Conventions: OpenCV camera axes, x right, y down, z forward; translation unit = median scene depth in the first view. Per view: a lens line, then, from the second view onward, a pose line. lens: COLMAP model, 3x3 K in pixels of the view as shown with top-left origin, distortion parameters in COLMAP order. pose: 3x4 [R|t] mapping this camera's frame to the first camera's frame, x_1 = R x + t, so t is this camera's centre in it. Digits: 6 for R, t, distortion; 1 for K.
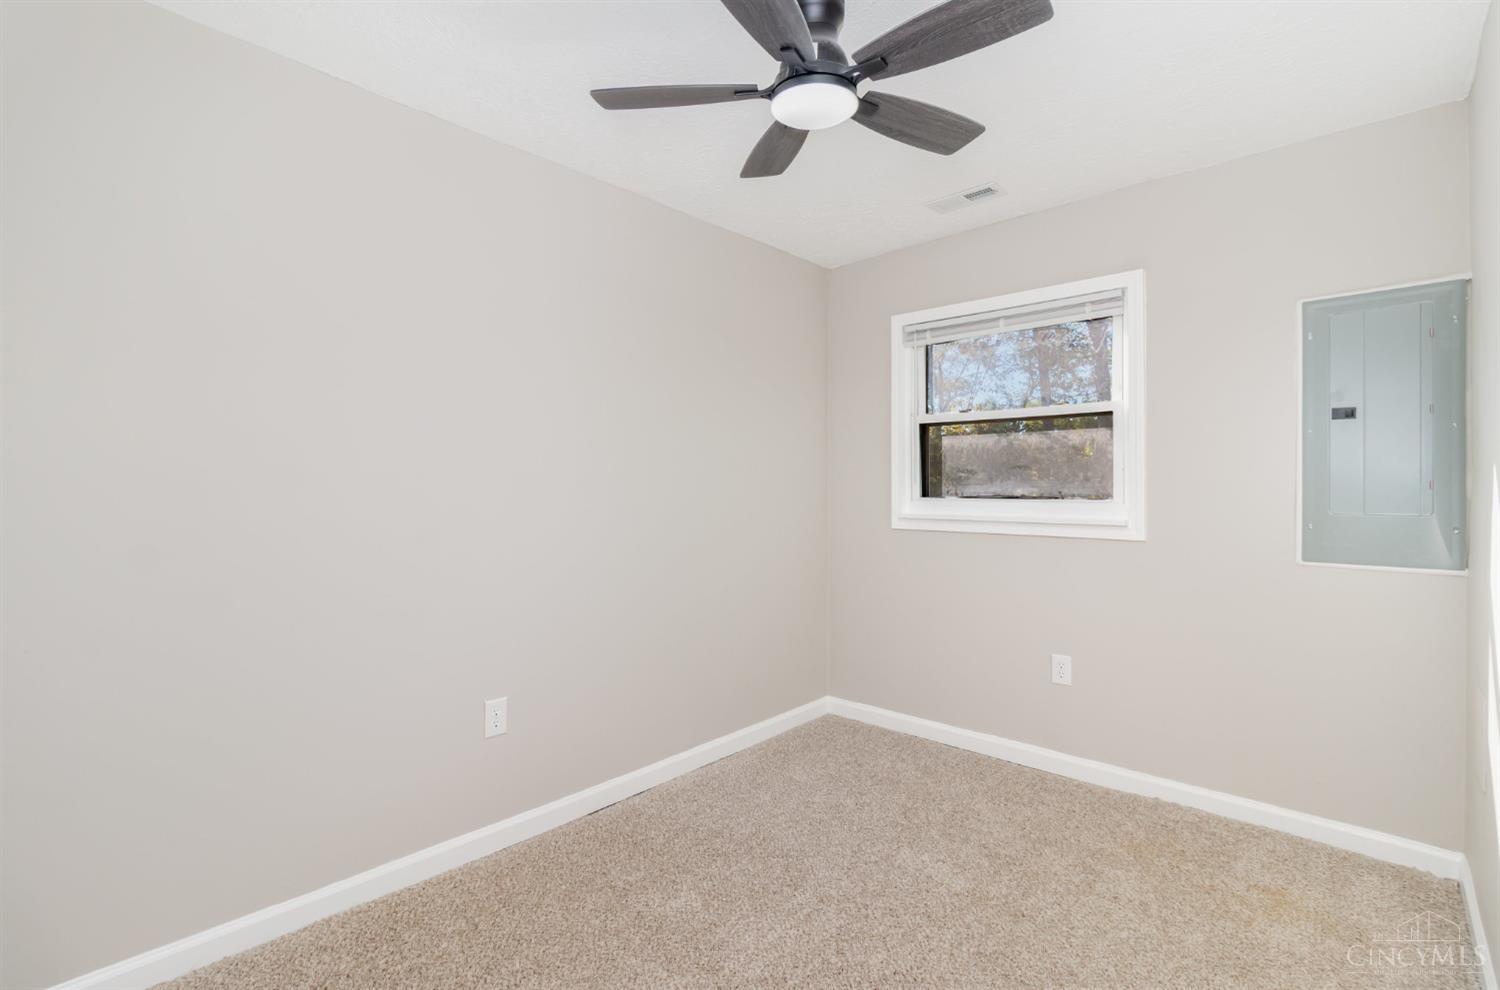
lens RADIAL K [[682.3, 0, 752.2], [0, 682.3, 487.5], [0, 0, 1]] dist [-0.001382, -0.000665]
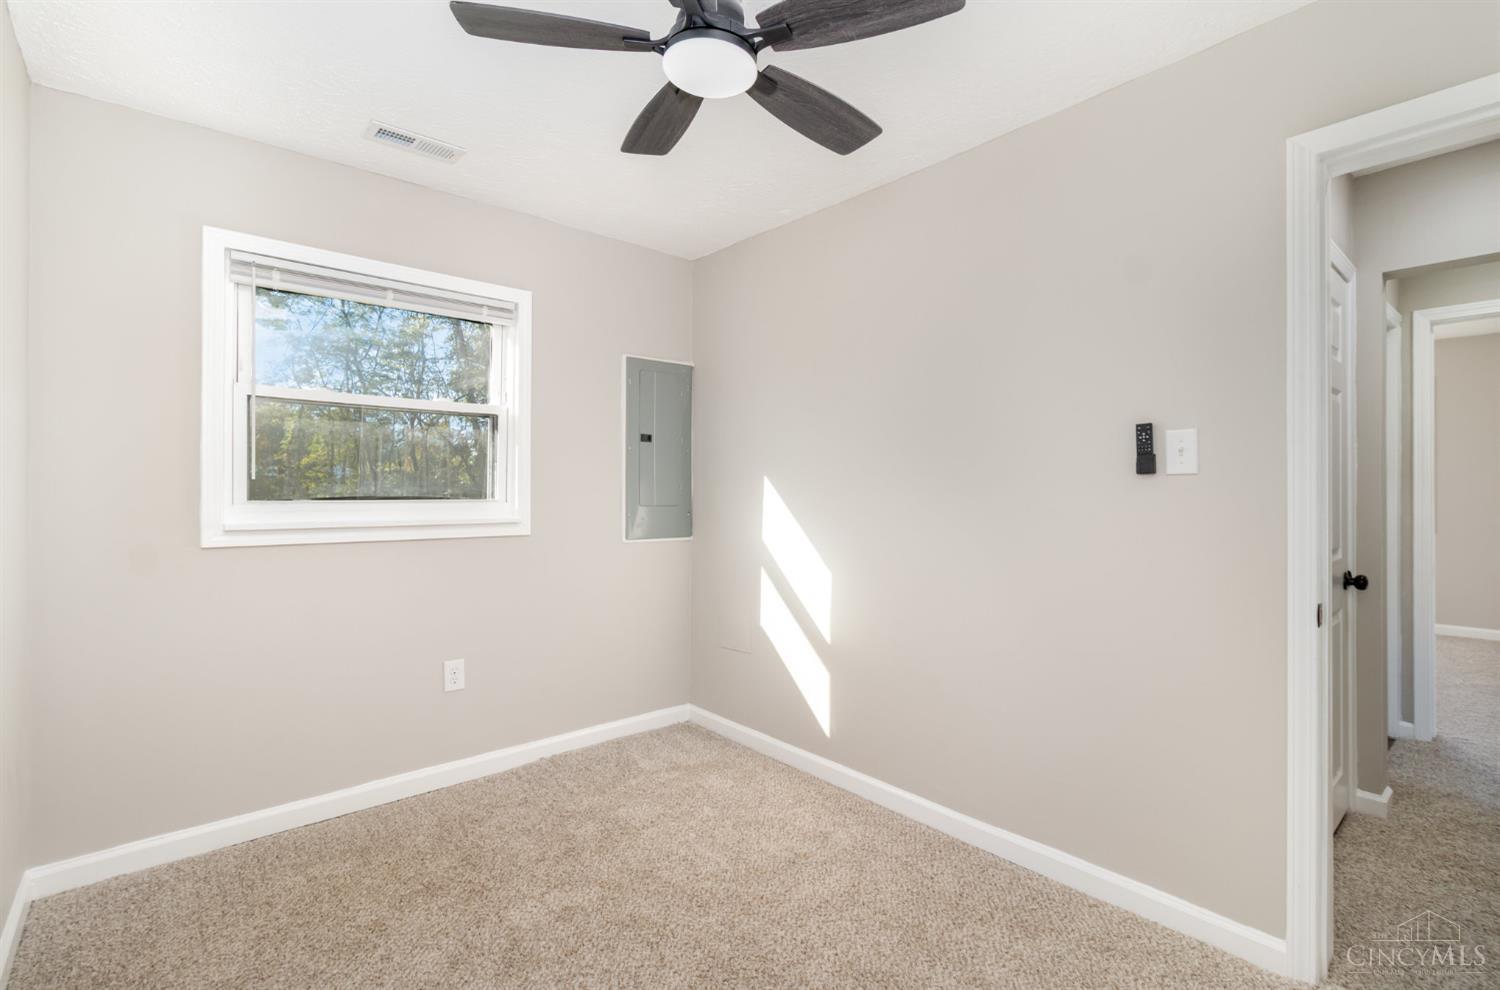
lens RADIAL K [[684.4, 0, 753.9], [0, 684.4, 498.0], [0, 0, 1]] dist [0.000184, -0.000131]
pose [[0.113487, -0.004658, 0.993529, -0.494929], [0.003105, 0.999986, 0.004333, 0.013673], [-0.993535, 0.002593, 0.113500, 0.500071]]
